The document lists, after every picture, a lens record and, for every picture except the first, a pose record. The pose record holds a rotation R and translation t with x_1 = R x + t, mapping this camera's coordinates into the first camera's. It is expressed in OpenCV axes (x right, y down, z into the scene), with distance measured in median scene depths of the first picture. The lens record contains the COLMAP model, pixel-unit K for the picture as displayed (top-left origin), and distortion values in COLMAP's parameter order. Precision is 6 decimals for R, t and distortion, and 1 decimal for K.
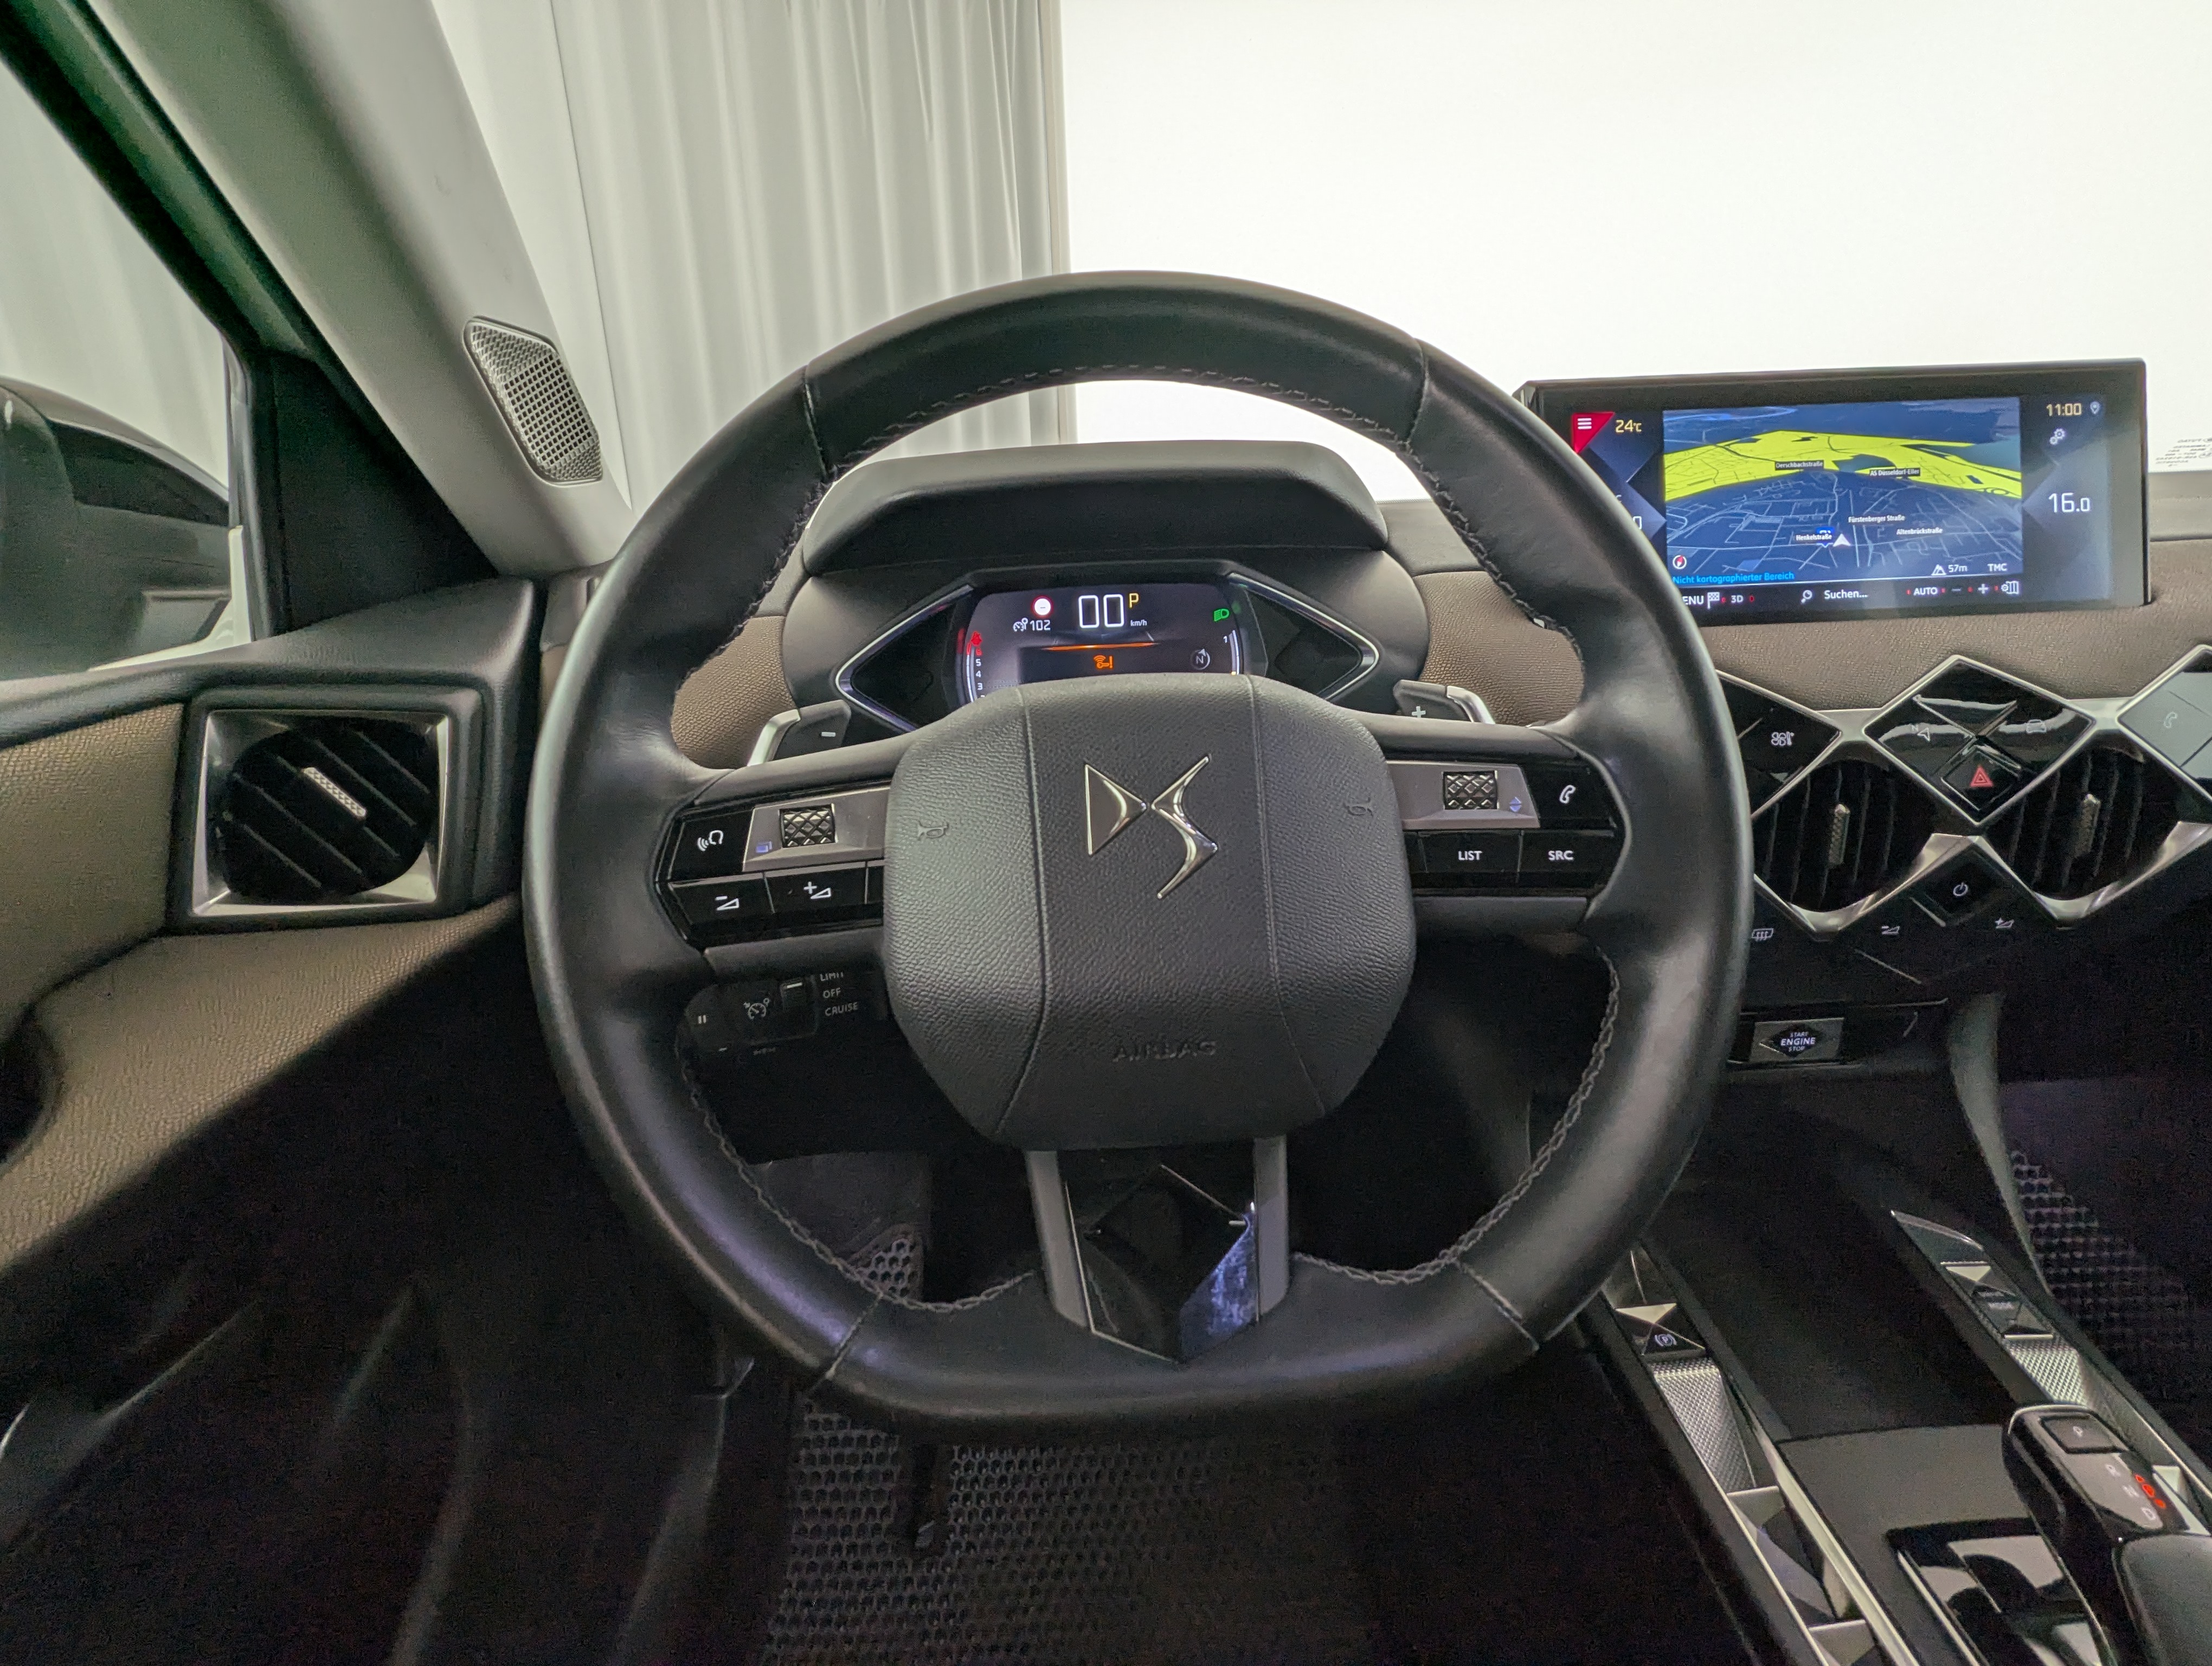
lens RADIAL K [[1043.3, 0, 1106.0], [0, 1043.3, 833.0], [0, 0, 1]] dist [-0.002011, -0.001669]
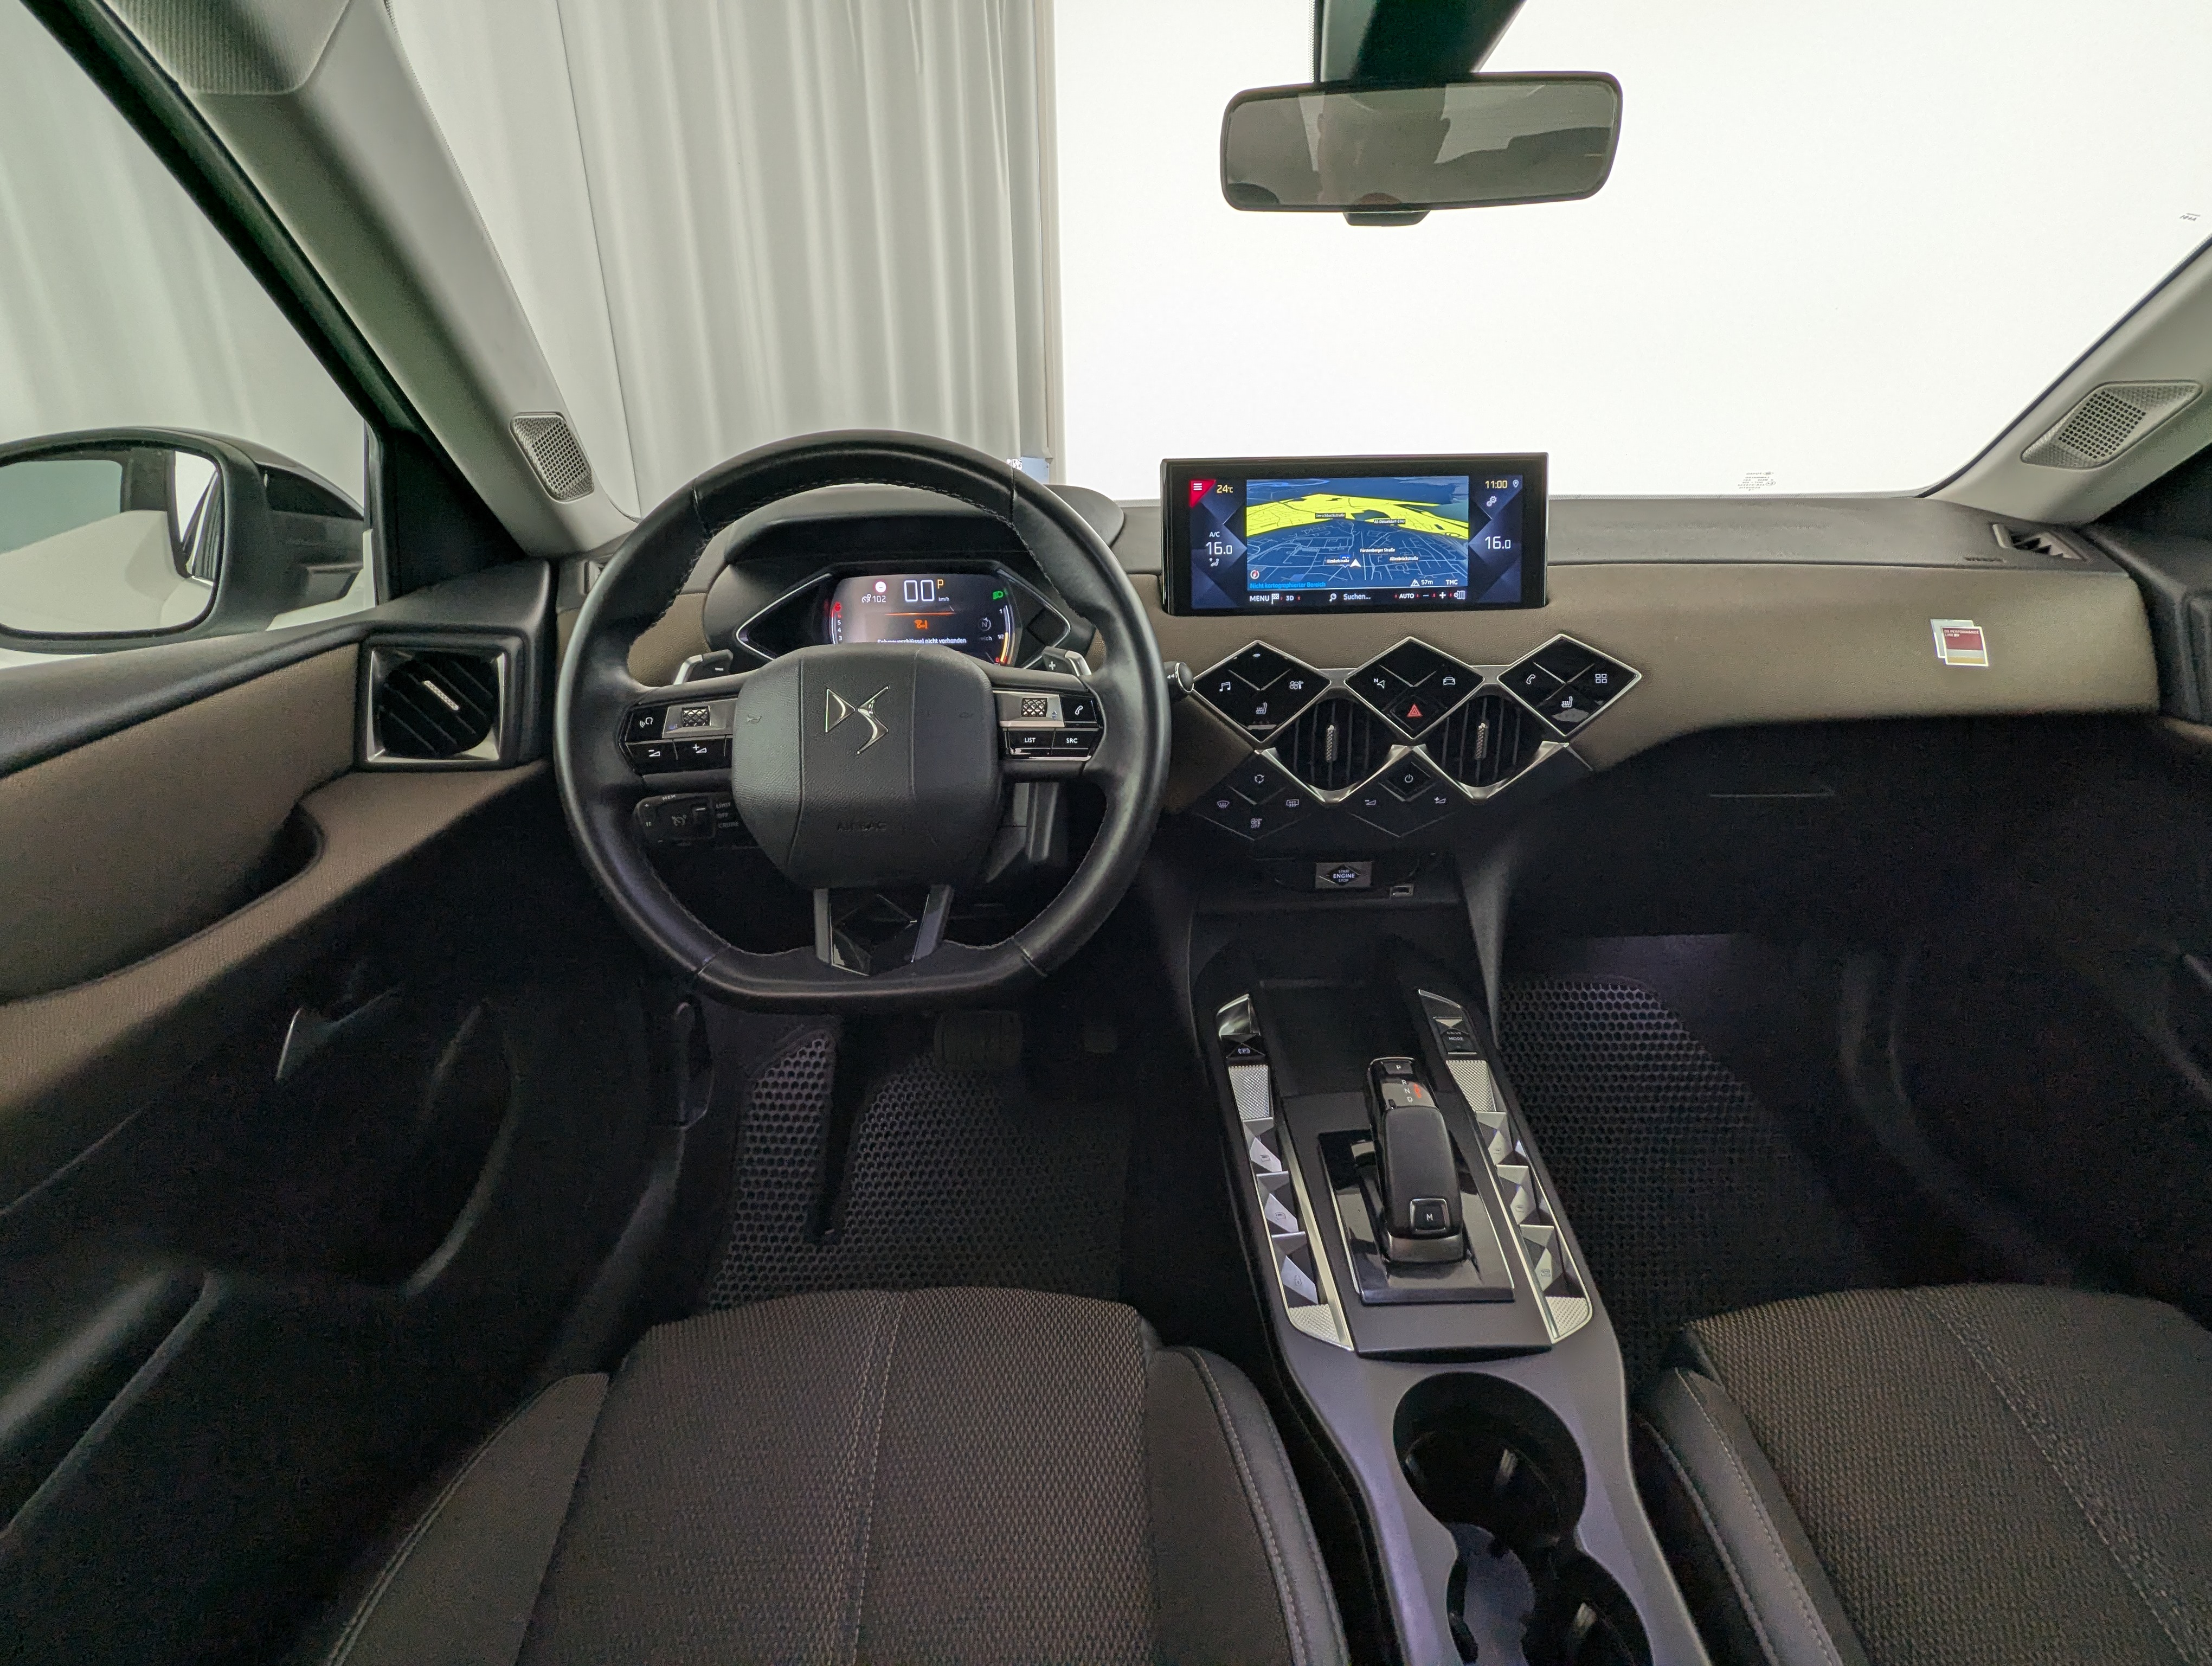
lens RADIAL K [[1043.3, 0, 1106.0], [0, 1043.3, 833.0], [0, 0, 1]] dist [-0.002011, -0.001669]
pose [[0.999698, 0.024549, 0.000607, 0.338212], [-0.024536, 0.997581, 0.065040, 0.044440], [0.000991, -0.065035, 0.997882, -0.675247]]
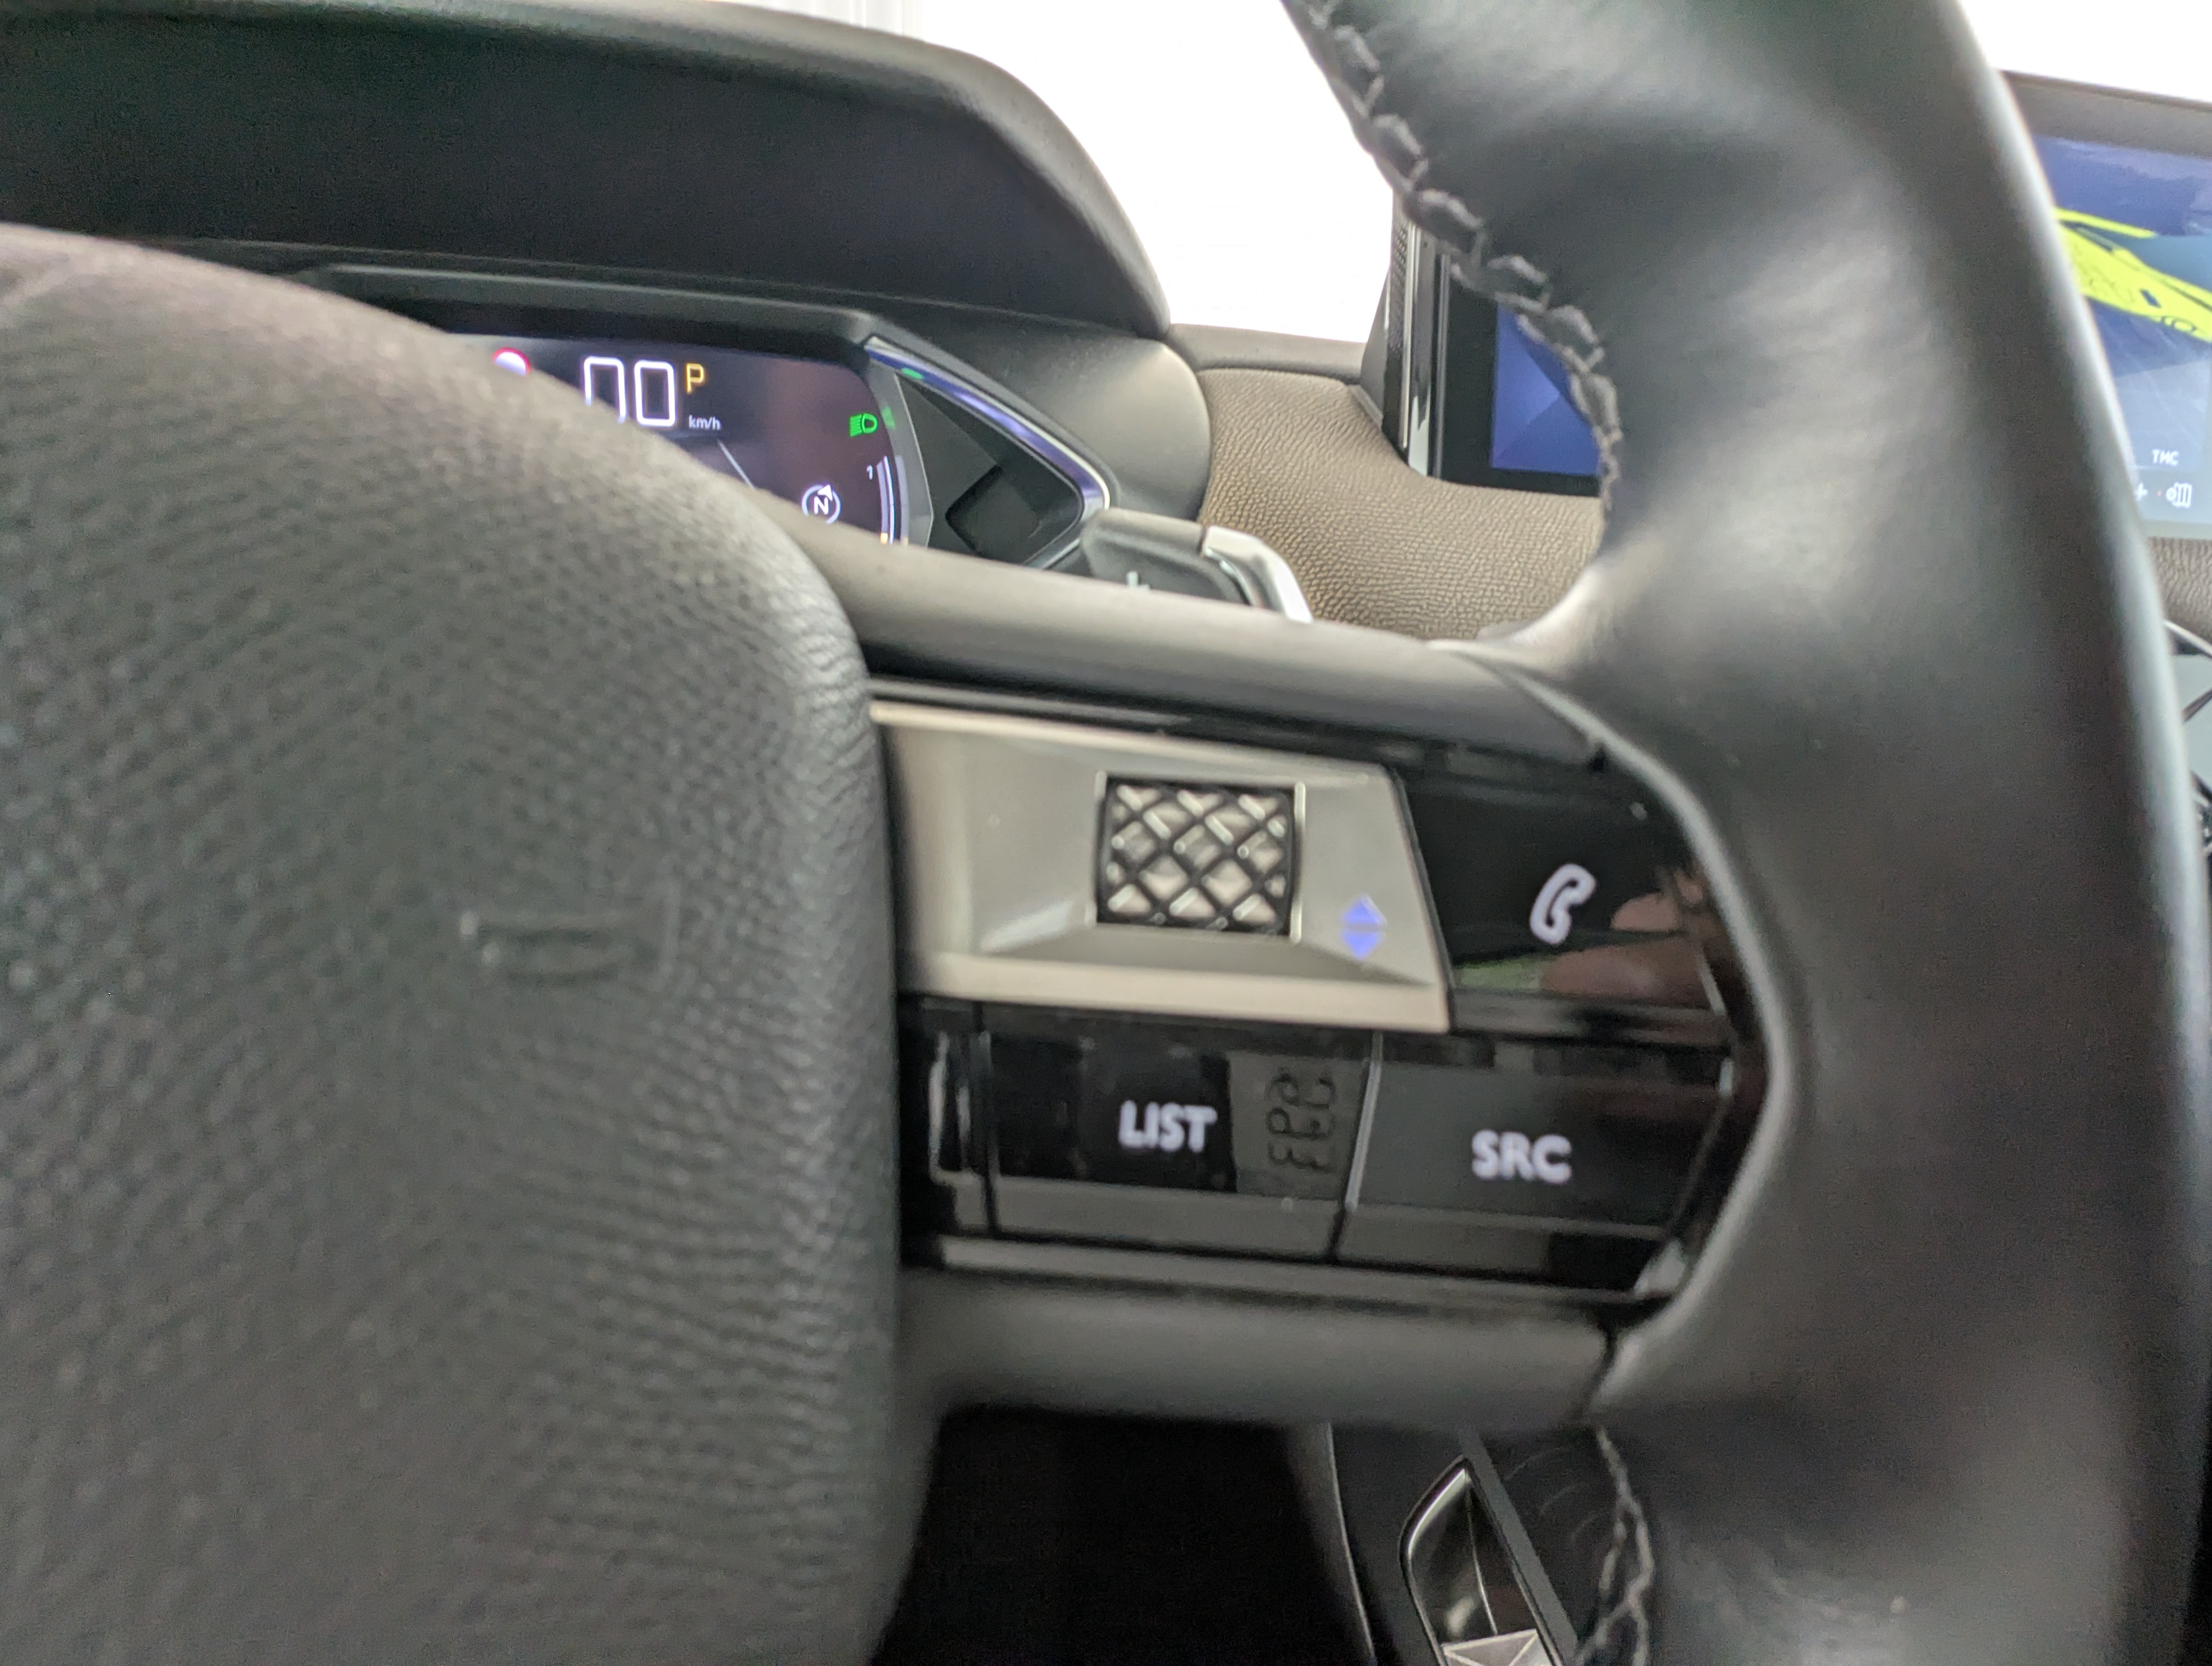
lens RADIAL K [[1043.3, 0, 1106.0], [0, 1043.3, 833.0], [0, 0, 1]] dist [-0.002011, -0.001669]
pose [[0.986582, 0.053946, 0.154094, 0.199226], [-0.063096, 0.996485, 0.055113, -0.041544], [-0.150579, -0.064096, 0.986518, 0.519890]]
